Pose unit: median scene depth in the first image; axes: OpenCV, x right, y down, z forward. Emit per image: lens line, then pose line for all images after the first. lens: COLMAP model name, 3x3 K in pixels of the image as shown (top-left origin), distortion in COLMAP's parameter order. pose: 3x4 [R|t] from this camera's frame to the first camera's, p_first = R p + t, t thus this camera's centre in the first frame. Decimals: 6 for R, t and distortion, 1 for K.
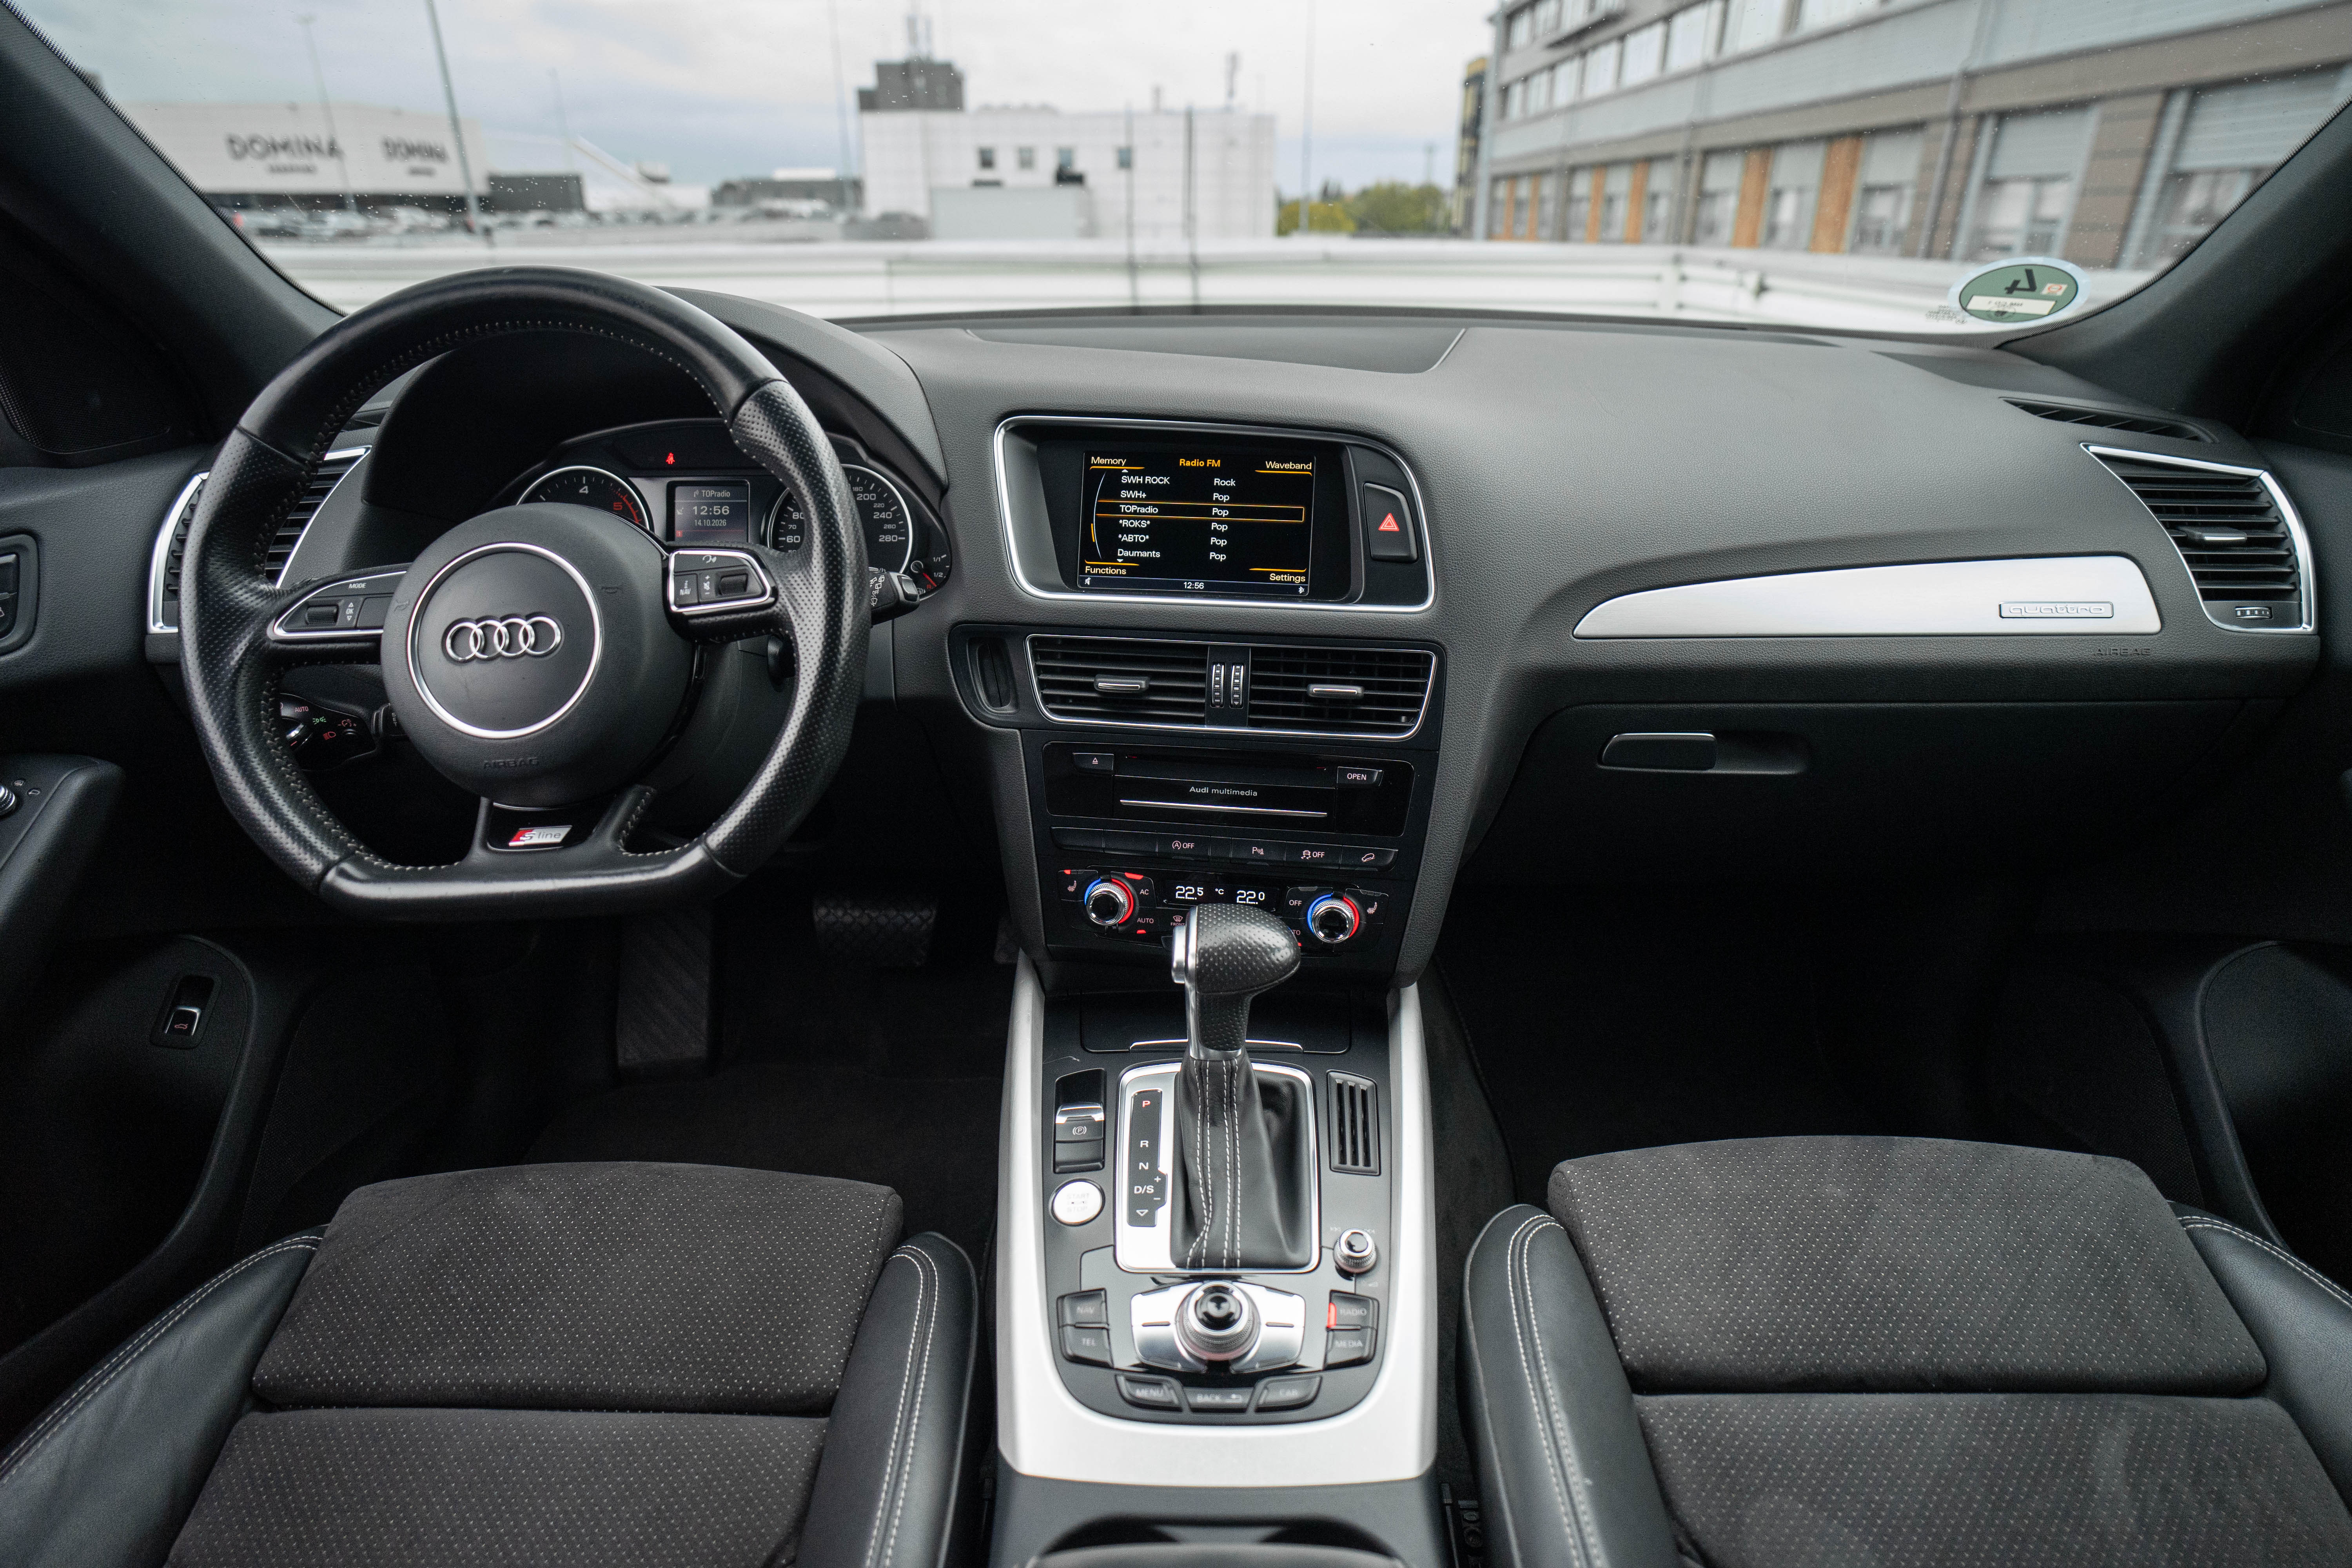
lens RADIAL K [[1229.0, 0, 1175.1], [0, 1229.0, 775.0], [0, 0, 1]] dist [-0.051468, 0.019488]
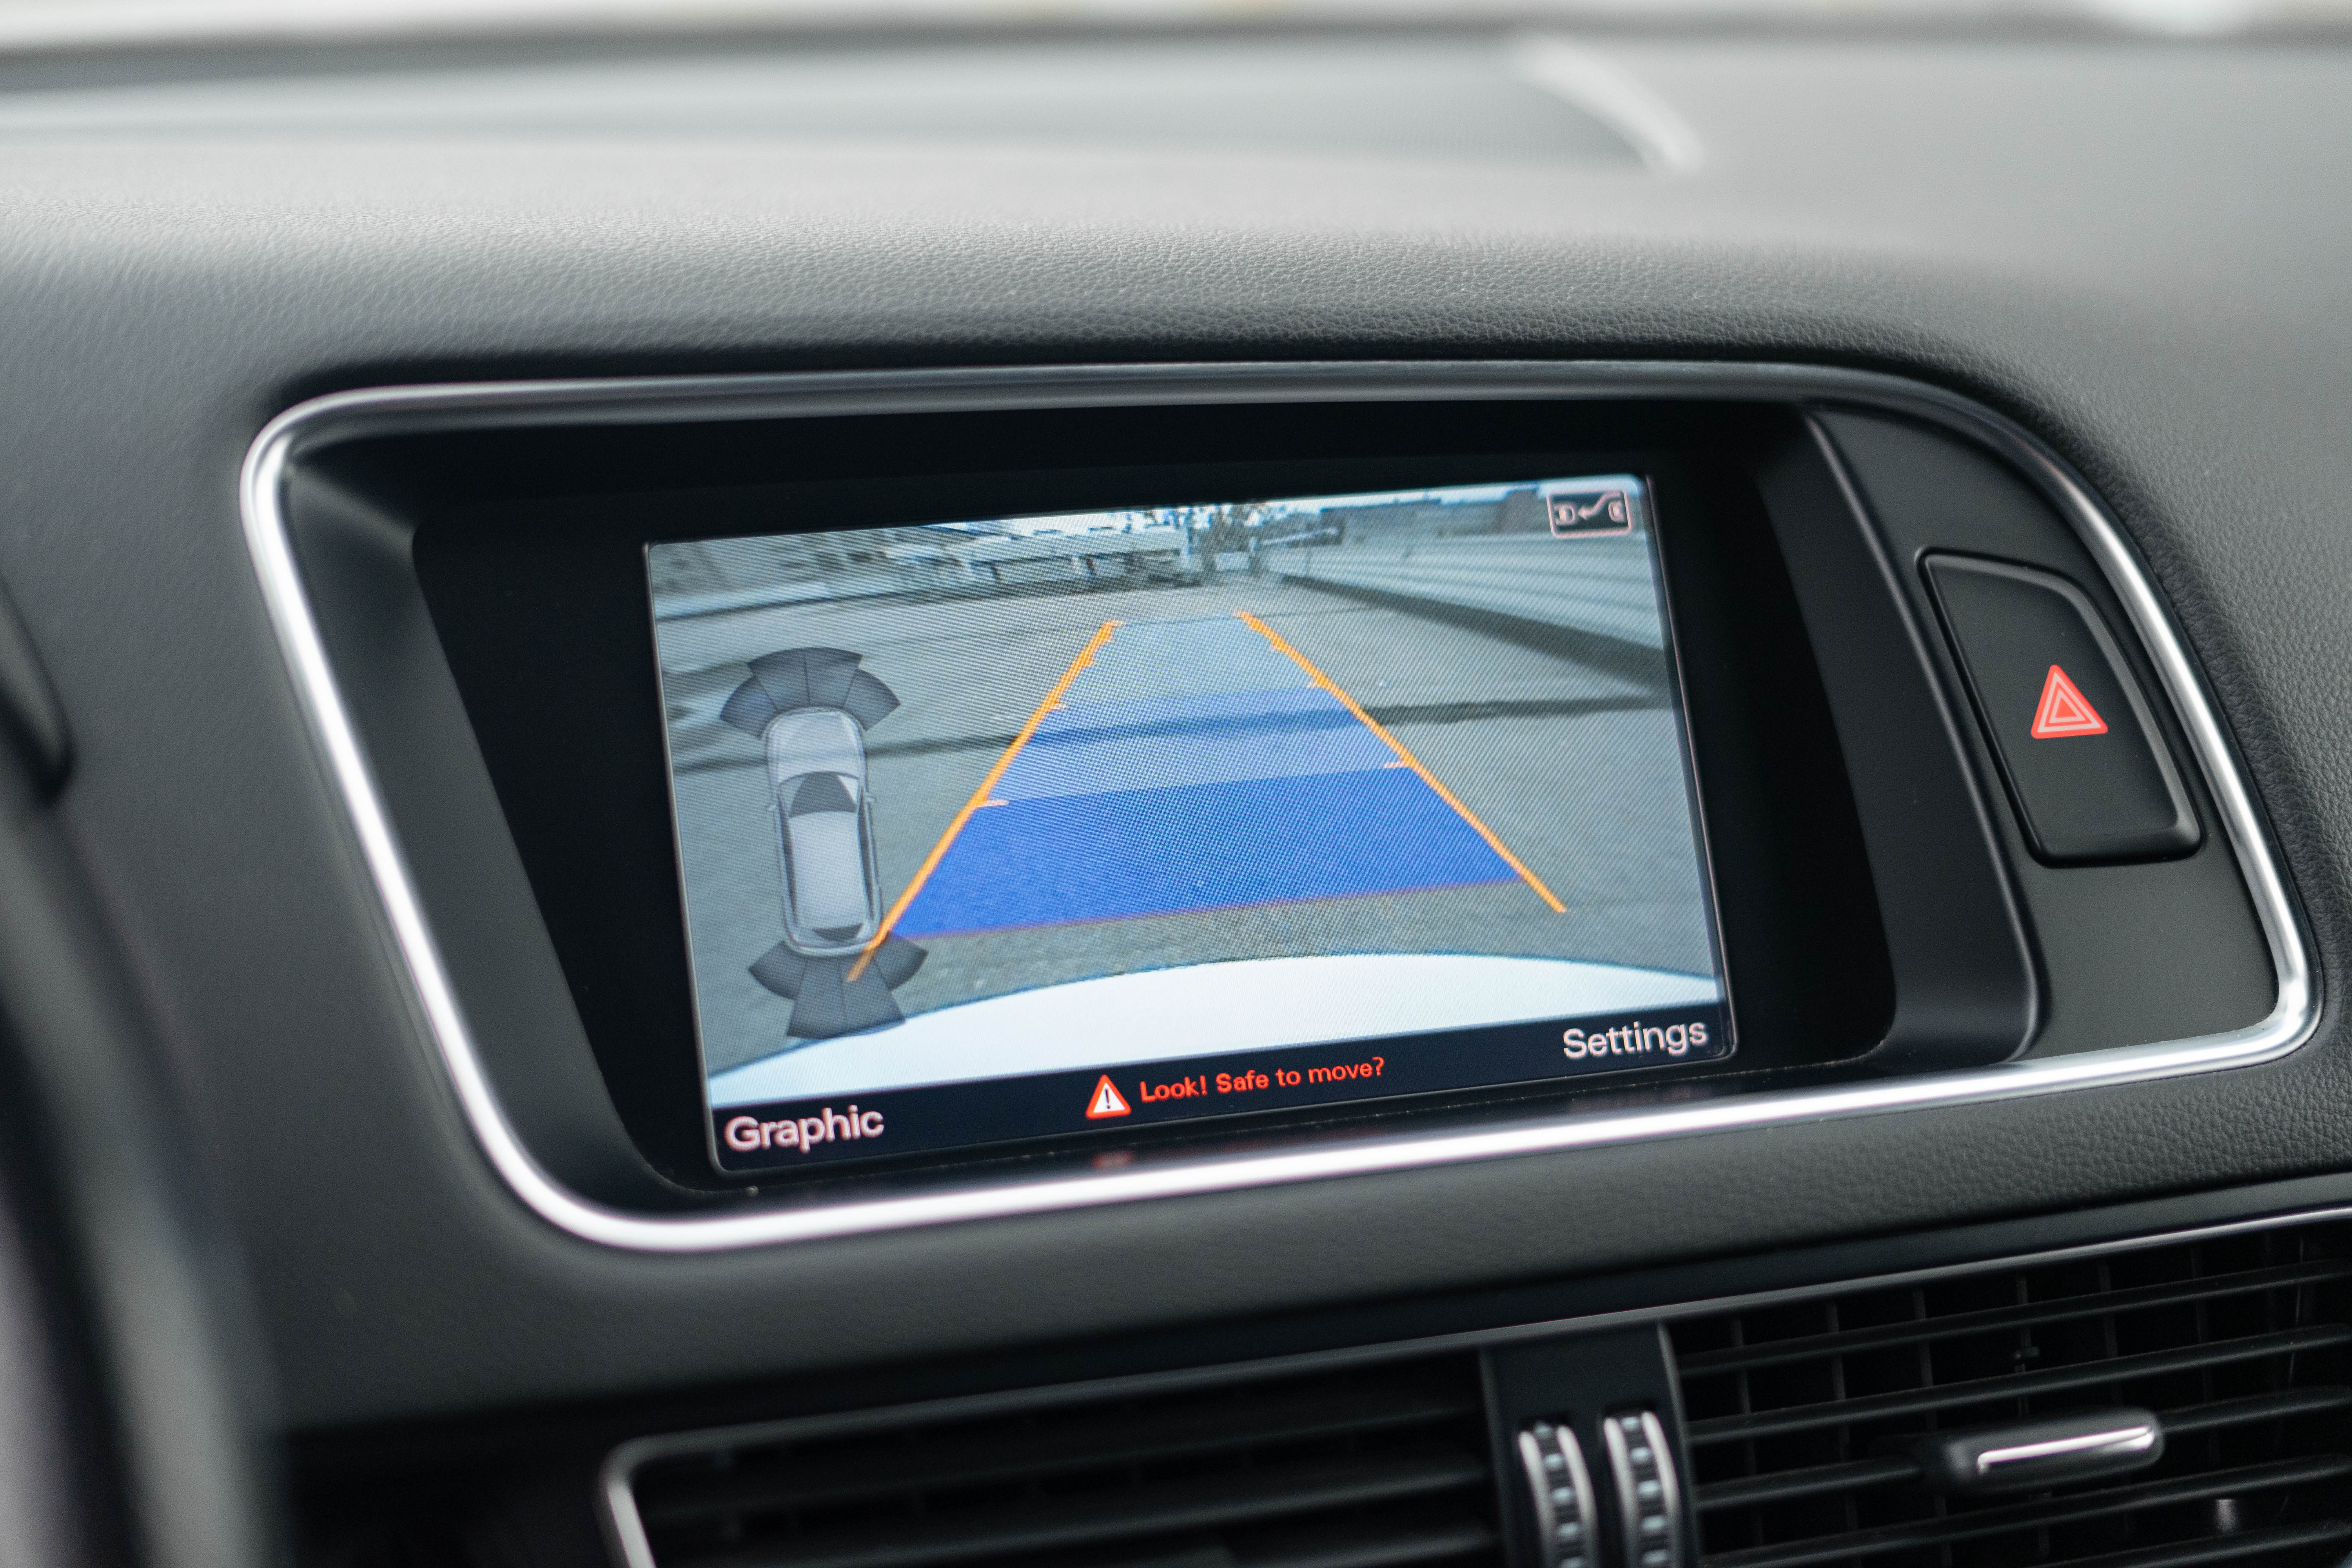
lens RADIAL K [[3706.4, 0, 1198.1], [0, 3706.4, 784.6], [0, 0, 1]] dist [-0.069005, 0.000000]
pose [[0.896097, -0.107405, 0.430667, -0.277410], [0.198443, 0.964853, -0.172276, -0.096715], [-0.397027, 0.239839, 0.885916, 0.417353]]
